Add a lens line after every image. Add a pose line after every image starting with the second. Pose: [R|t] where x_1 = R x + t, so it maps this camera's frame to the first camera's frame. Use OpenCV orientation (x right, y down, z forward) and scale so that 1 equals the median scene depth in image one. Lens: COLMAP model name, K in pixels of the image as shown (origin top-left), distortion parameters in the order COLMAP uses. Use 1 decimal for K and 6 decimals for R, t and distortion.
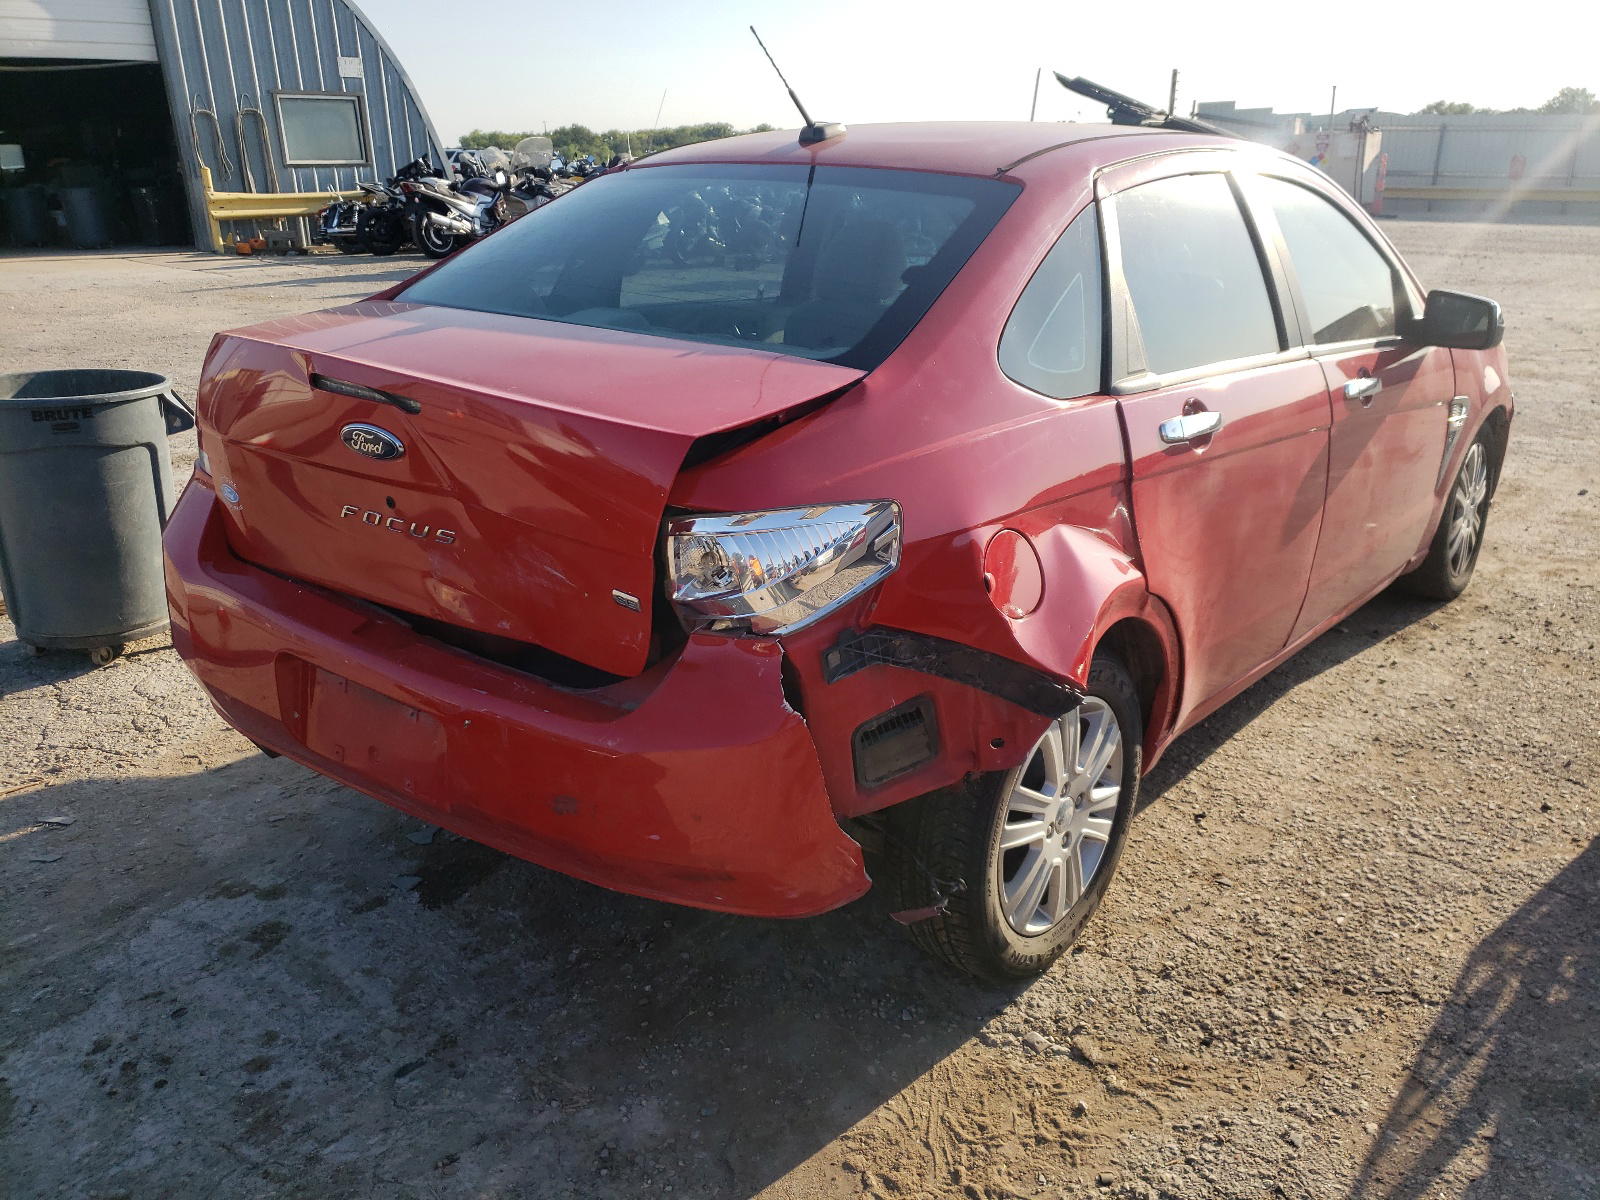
lens RADIAL K [[1213.7, 0, 800.0], [0, 1213.7, 600.0], [0, 0, 1]] dist [0.003973, 0.007060]
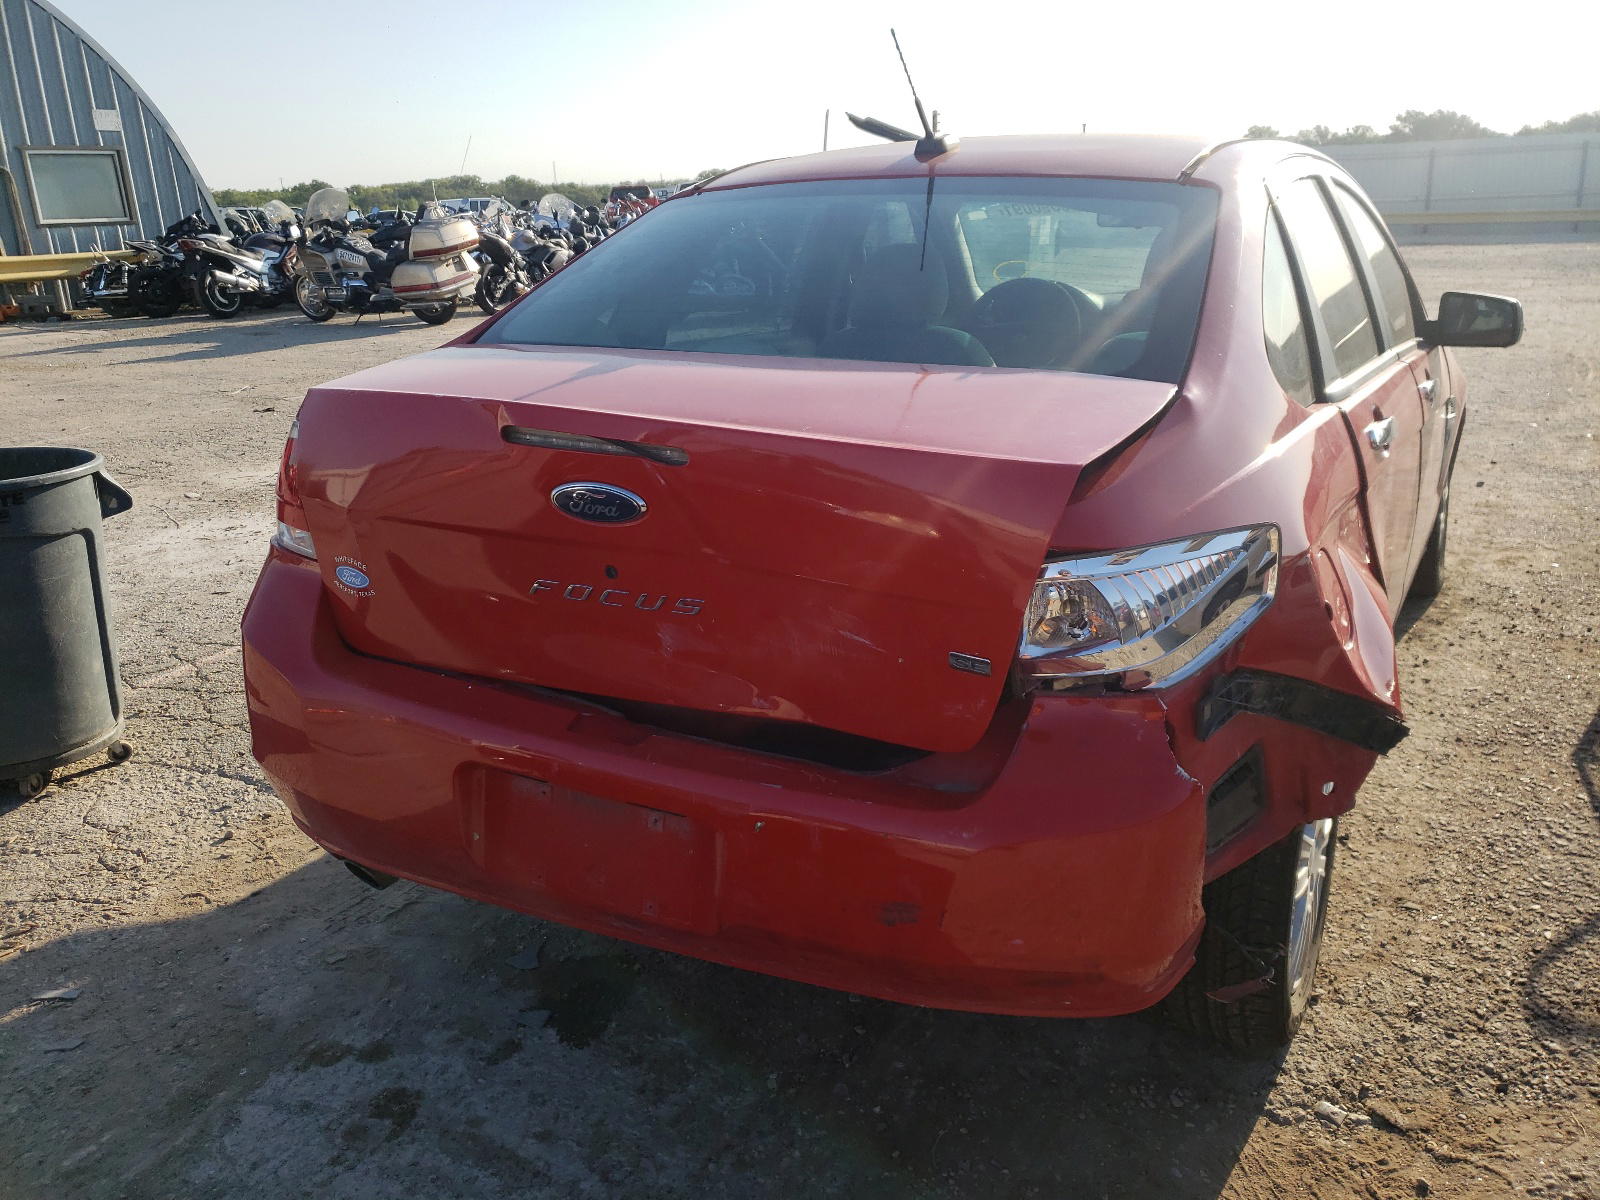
lens RADIAL K [[1223.9, 0, 794.0], [0, 1223.9, 588.0], [0, 0, 1]] dist [0.000549, 0.024865]
pose [[0.985559, -0.076761, 0.150935, -0.239715], [0.083294, 0.995821, -0.037440, -0.019355], [-0.147431, 0.049472, 0.987834, 0.105687]]
